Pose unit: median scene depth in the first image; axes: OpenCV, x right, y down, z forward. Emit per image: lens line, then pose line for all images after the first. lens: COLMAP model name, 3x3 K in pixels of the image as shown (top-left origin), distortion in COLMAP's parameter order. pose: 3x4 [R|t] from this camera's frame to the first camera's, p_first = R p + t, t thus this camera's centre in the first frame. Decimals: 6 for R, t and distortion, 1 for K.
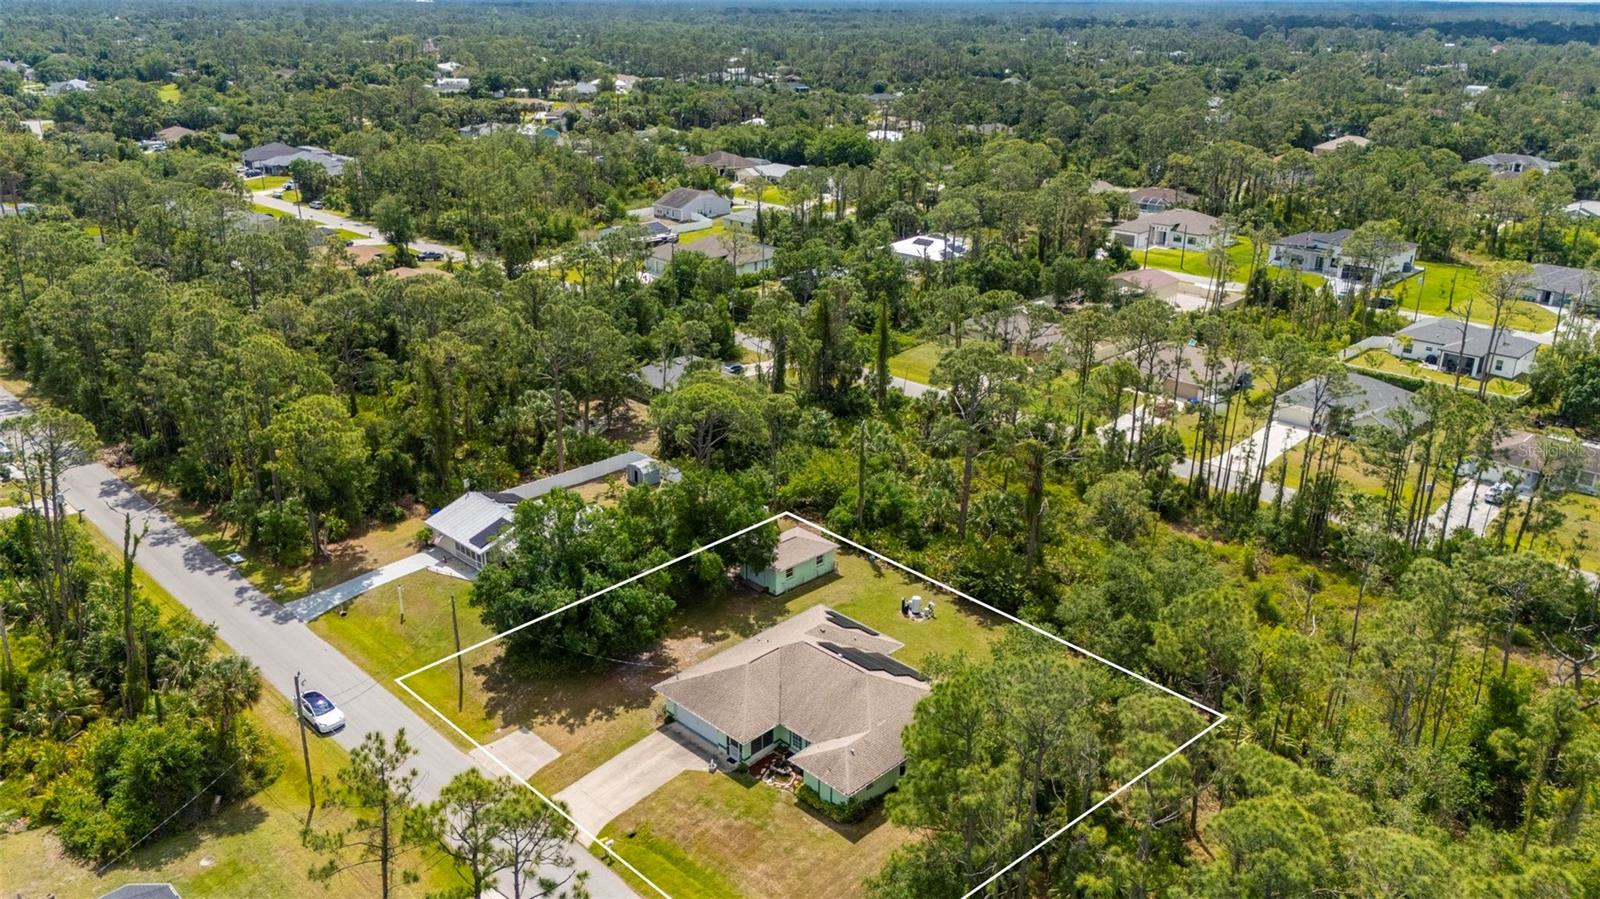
lens RADIAL K [[1196.1, 0, 785.3], [0, 1196.1, 445.5], [0, 0, 1]] dist [0.091581, -0.086004]
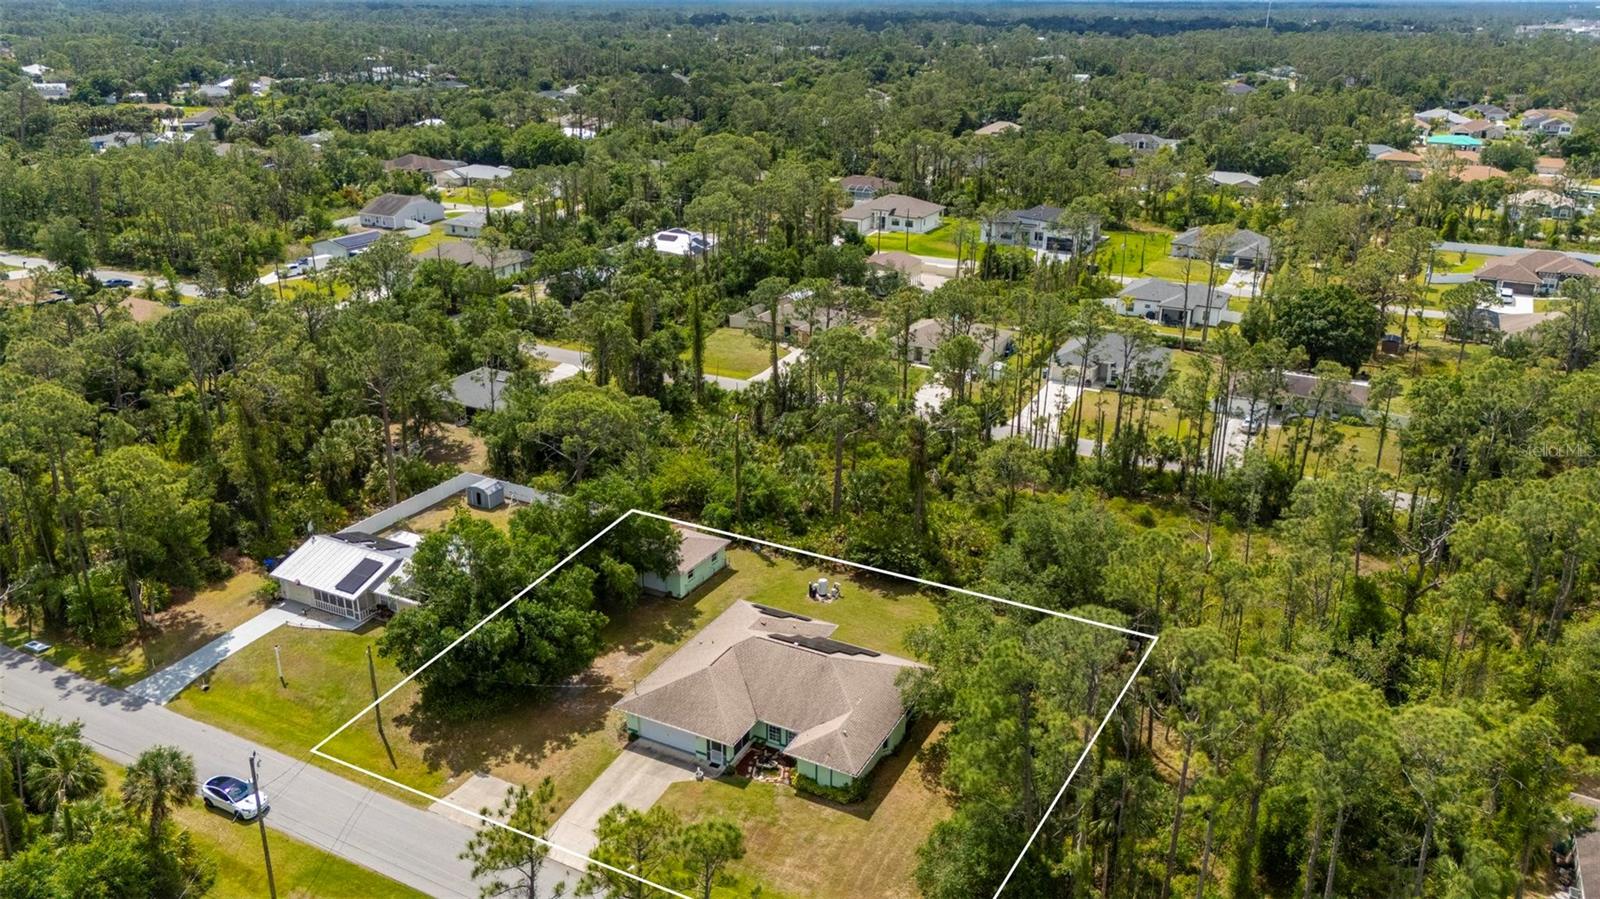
lens RADIAL K [[1196.1, 0, 785.3], [0, 1196.1, 445.5], [0, 0, 1]] dist [0.091581, -0.086004]
pose [[0.956109, -0.105803, 0.273244, -0.153859], [0.105070, 0.994313, 0.017361, -0.007161], [-0.273527, 0.012111, 0.961788, 0.018848]]
